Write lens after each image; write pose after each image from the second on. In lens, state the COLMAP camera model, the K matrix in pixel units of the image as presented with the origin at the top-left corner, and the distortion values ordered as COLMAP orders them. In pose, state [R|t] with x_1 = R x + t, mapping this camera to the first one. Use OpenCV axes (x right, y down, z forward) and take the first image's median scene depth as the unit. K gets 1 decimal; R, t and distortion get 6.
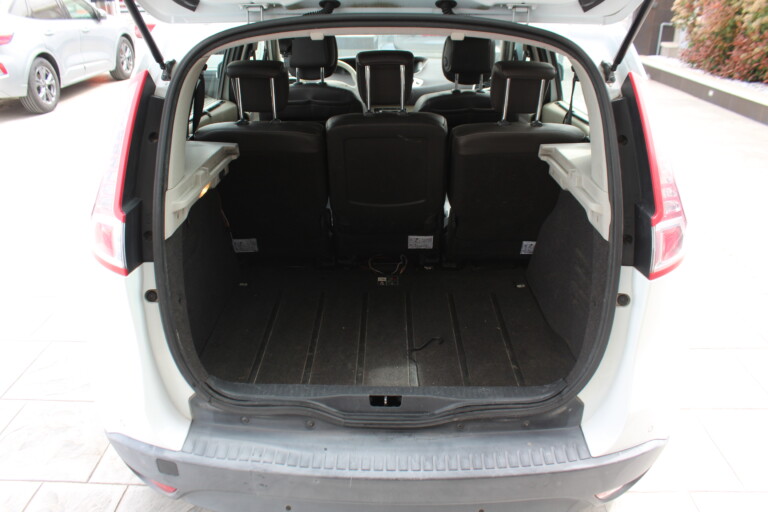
lens RADIAL K [[642.1, 0, 384.0], [0, 642.1, 256.0], [0, 0, 1]] dist [-0.157470, 0.120674]
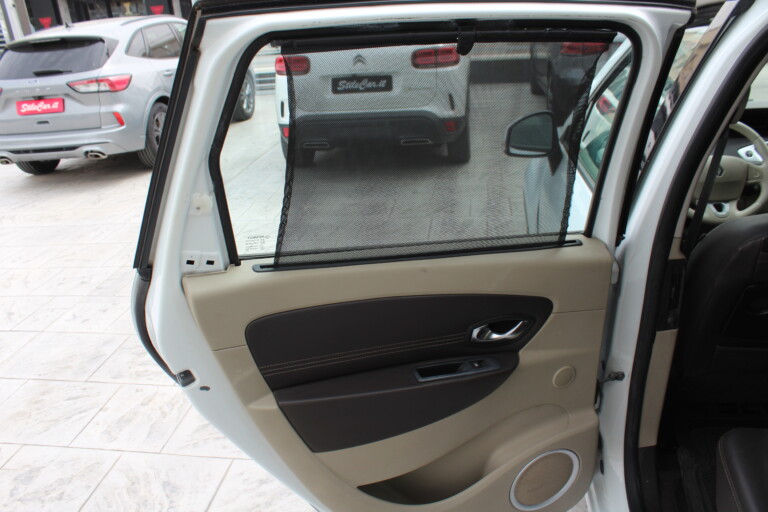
lens RADIAL K [[659.3, 0, 384.0], [0, 659.3, 256.0], [0, 0, 1]] dist [-0.163355, 0.146543]
pose [[0.988743, -0.017193, -0.148634, -0.661747], [0.011459, 0.999160, -0.039351, -0.386774], [0.149186, 0.037205, 0.988109, 0.934867]]
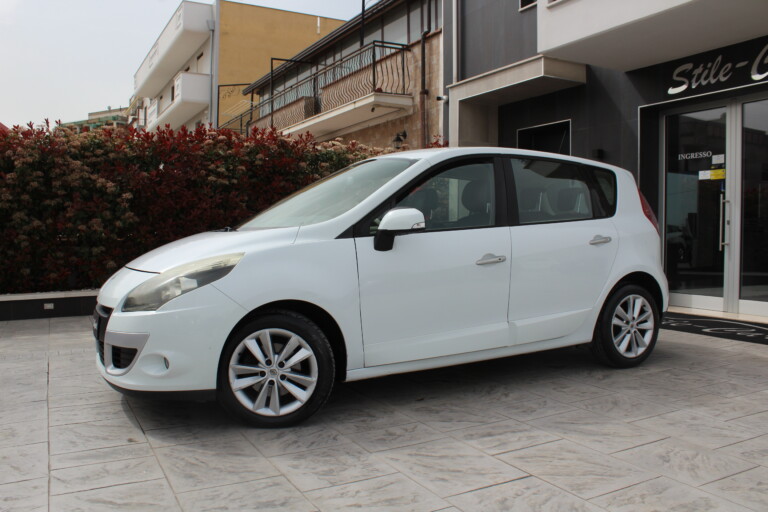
lens RADIAL K [[642.1, 0, 384.0], [0, 642.1, 256.0], [0, 0, 1]] dist [-0.157470, 0.120674]
pose [[-0.489224, -0.028787, 0.871683, -2.442372], [0.357277, 0.905133, 0.230410, -1.117699], [-0.795621, 0.424154, -0.432528, 3.397201]]
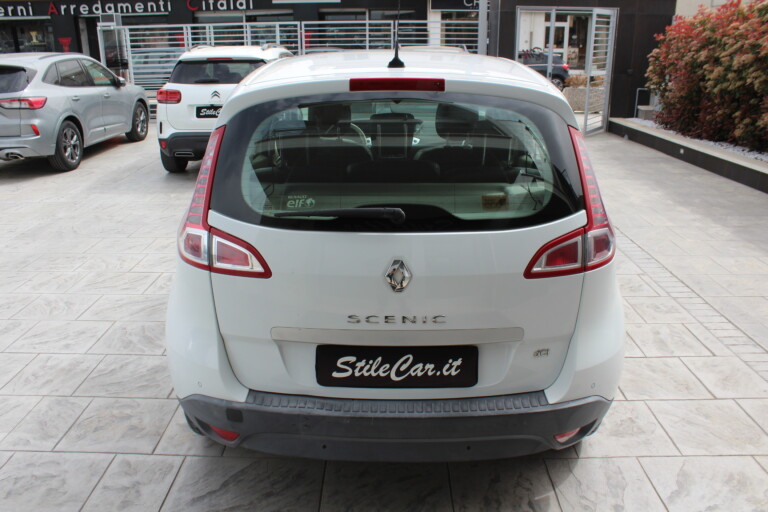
lens RADIAL K [[636.6, 0, 384.0], [0, 636.6, 256.0], [0, 0, 1]] dist [-0.166237, 0.124538]
pose [[0.999969, -0.003291, 0.007101, -0.030655], [0.003943, 0.995580, -0.093840, 0.112486], [-0.006761, 0.093865, 0.995562, -0.336667]]
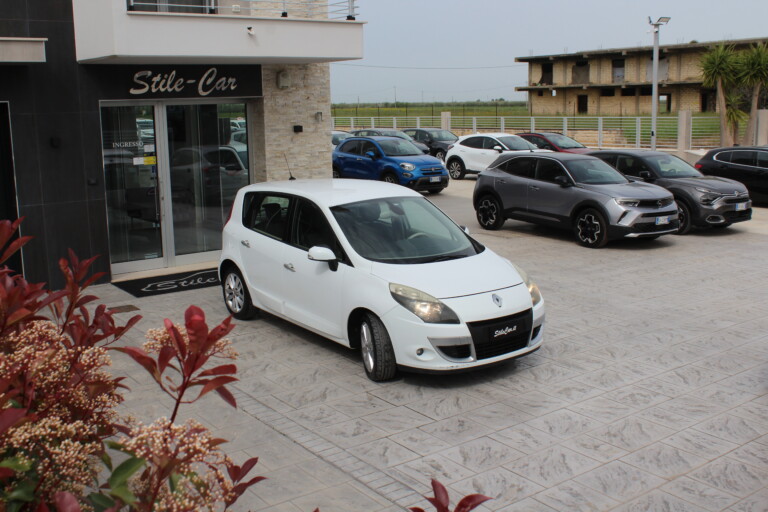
lens RADIAL K [[852.5, 0, 384.0], [0, 852.5, 256.0], [0, 0, 1]] dist [0.000342, 0.006413]
pose [[-0.783049, 0.130548, -0.608104, 3.329480], [-0.238780, 0.839698, 0.487742, -3.240666], [0.574297, 0.527129, -0.626353, 5.701376]]
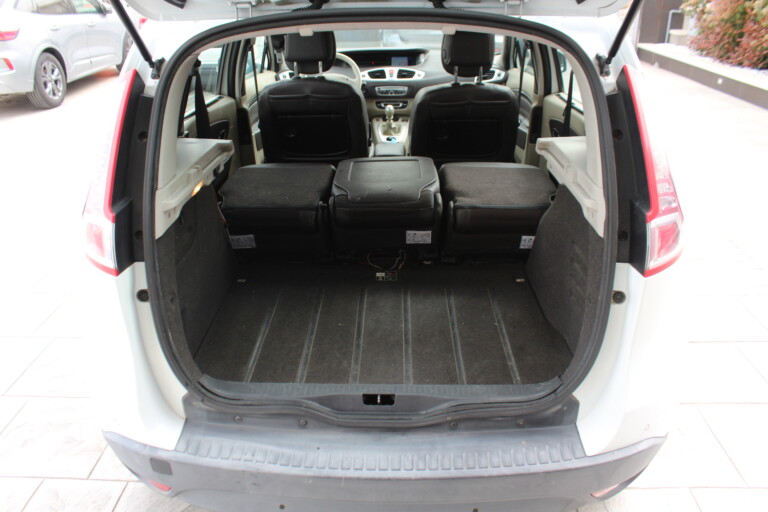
lens RADIAL K [[642.1, 0, 384.0], [0, 642.1, 256.0], [0, 0, 1]] dist [-0.157470, 0.120674]
pose [[0.999856, -0.006774, -0.015551, 0.025637], [0.006999, 0.999871, 0.014435, -0.010083], [0.015451, -0.014542, 0.999775, 0.008560]]
